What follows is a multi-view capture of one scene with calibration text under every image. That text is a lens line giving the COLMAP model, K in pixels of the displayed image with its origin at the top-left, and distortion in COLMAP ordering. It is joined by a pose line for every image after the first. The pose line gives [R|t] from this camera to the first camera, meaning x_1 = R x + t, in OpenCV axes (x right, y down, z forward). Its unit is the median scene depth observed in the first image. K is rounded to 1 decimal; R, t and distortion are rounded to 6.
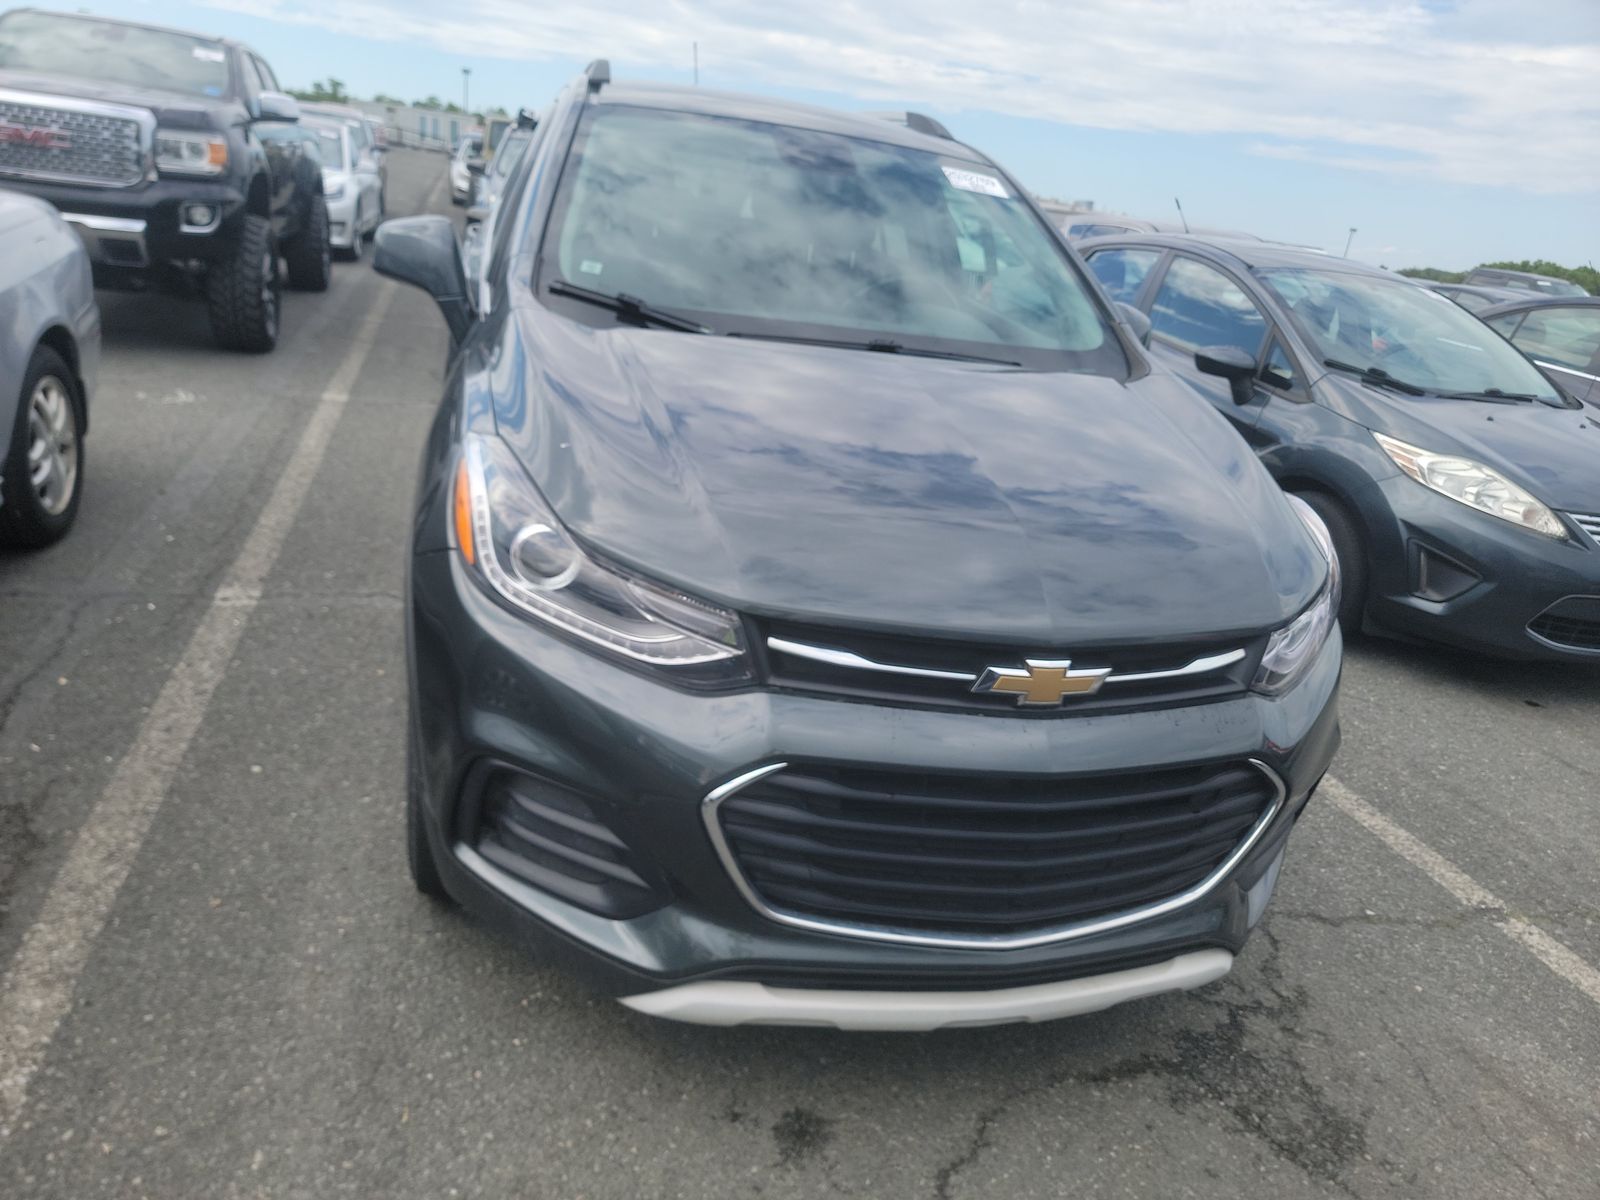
lens RADIAL K [[1108.2, 0, 800.9], [0, 1108.2, 581.1], [0, 0, 1]] dist [0.055706, -0.049910]
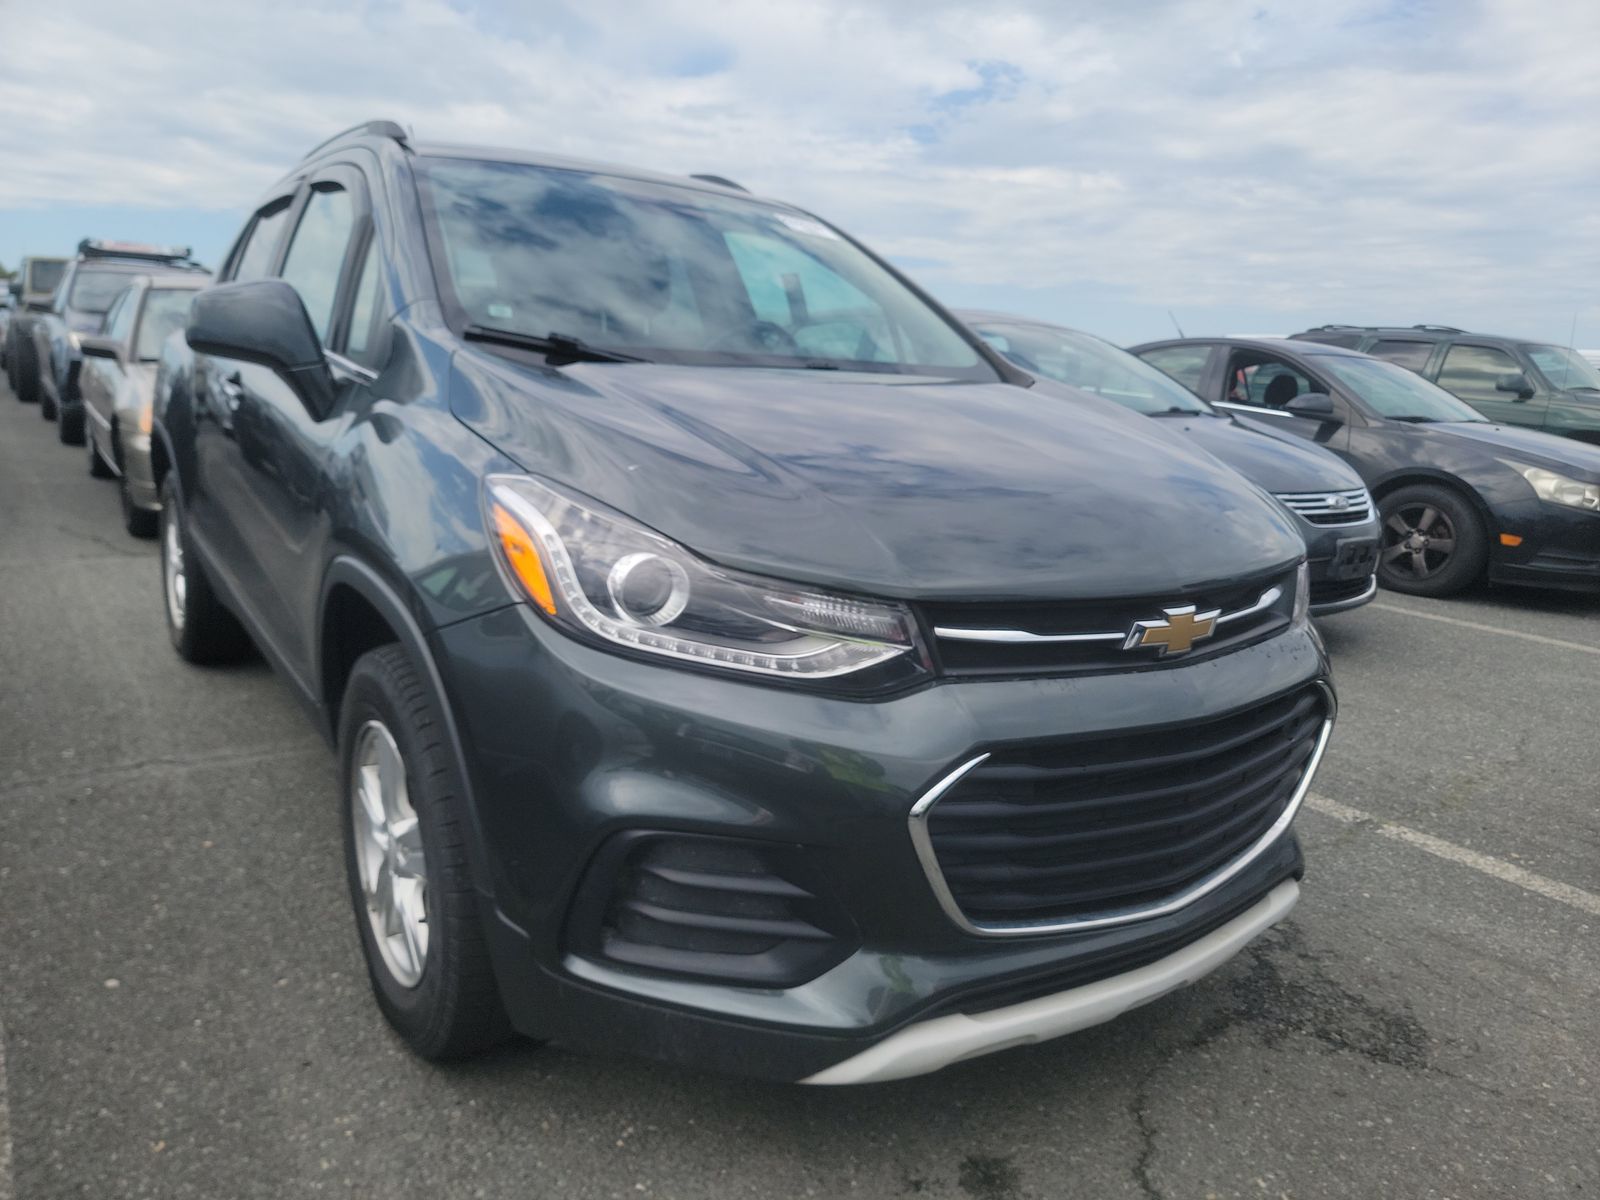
lens RADIAL K [[1104.4, 0, 800.0], [0, 1104.4, 600.0], [0, 0, 1]] dist [0.068642, -0.063101]
pose [[0.934358, -0.151600, 0.322479, -0.350870], [0.178316, 0.982446, -0.054800, 0.048288], [-0.308511, 0.108706, 0.944989, 0.124922]]
